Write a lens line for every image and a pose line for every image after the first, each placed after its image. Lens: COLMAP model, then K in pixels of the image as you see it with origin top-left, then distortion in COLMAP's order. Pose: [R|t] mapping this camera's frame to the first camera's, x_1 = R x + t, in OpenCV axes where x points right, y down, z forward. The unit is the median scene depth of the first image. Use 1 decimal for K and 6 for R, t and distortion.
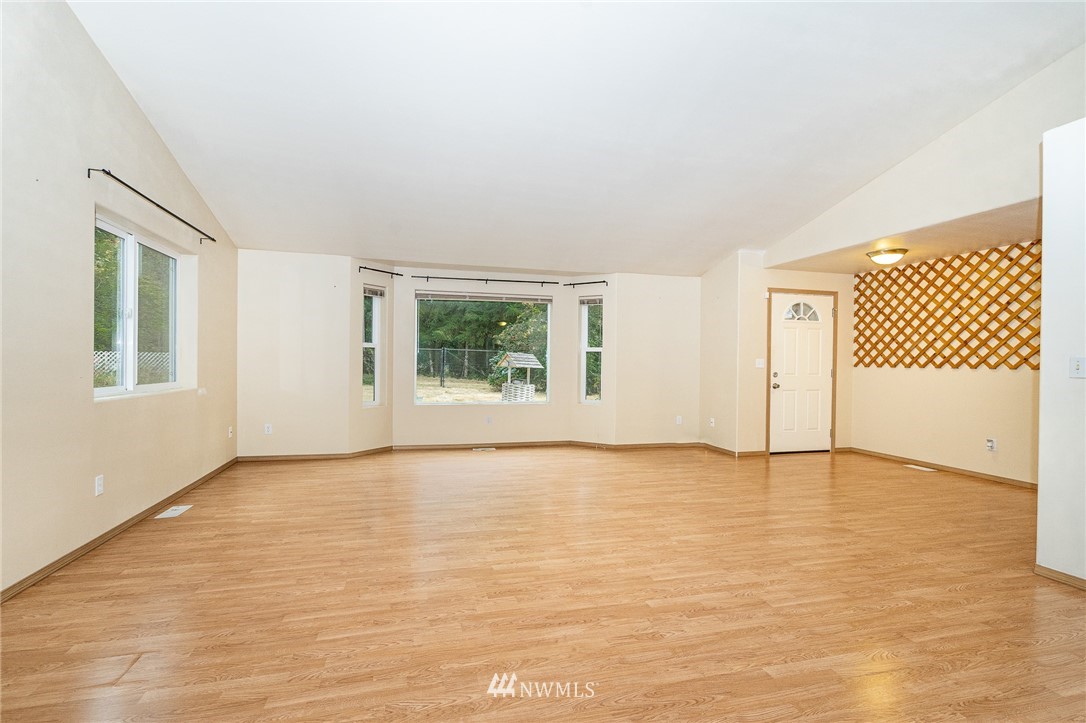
lens RADIAL K [[516.1, 0, 530.3], [0, 516.1, 373.8], [0, 0, 1]] dist [-0.000620, 0.000135]
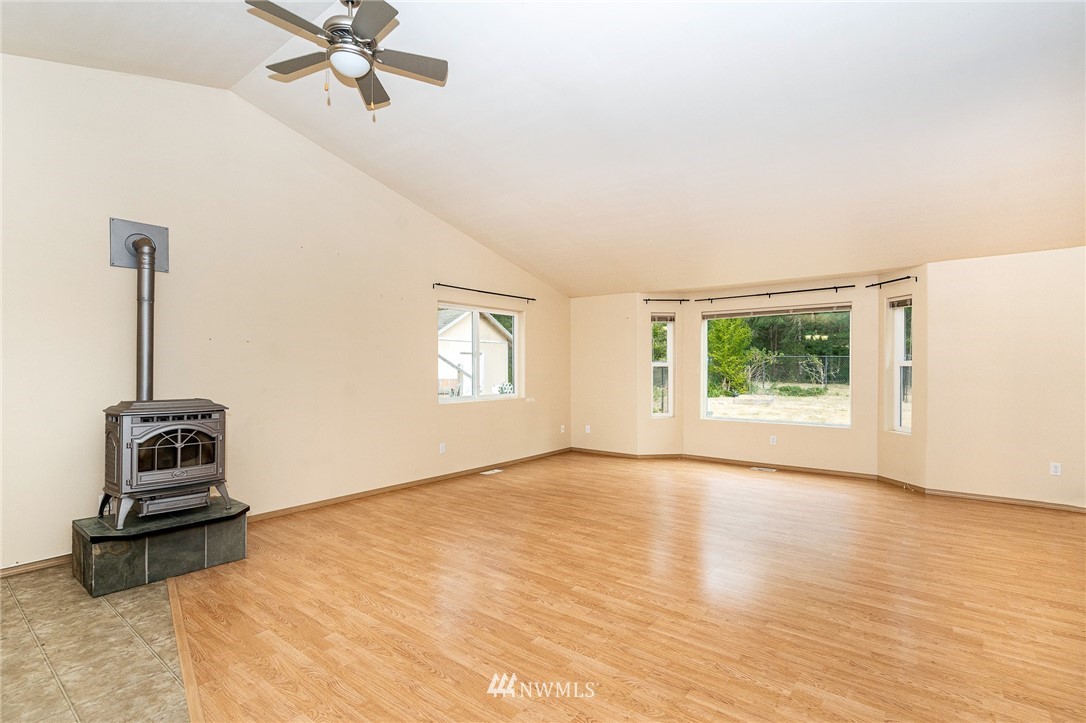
lens RADIAL K [[510.3, 0, 510.3], [0, 510.3, 374.3], [0, 0, 1]] dist [-0.001074, -0.000061]
pose [[0.574536, -0.004509, -0.818467, 0.650418], [-0.006058, 0.999934, -0.009761, -0.030338], [0.818457, 0.010566, 0.574471, 0.093817]]
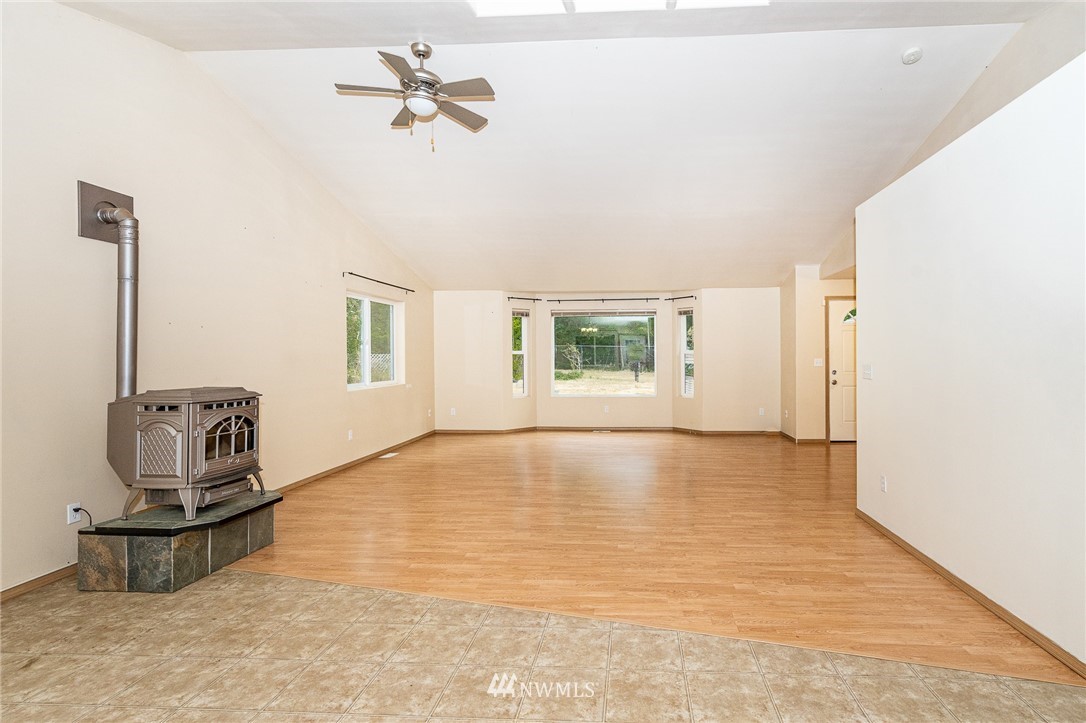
lens RADIAL K [[543.1, 0, 568.2], [0, 543.1, 360.8], [0, 0, 1]] dist [0.001542, 0.000497]
pose [[0.932574, -0.014053, -0.360706, 0.500877], [0.010079, 0.999866, -0.012896, -0.019821], [0.360839, 0.008391, 0.932590, -0.455728]]
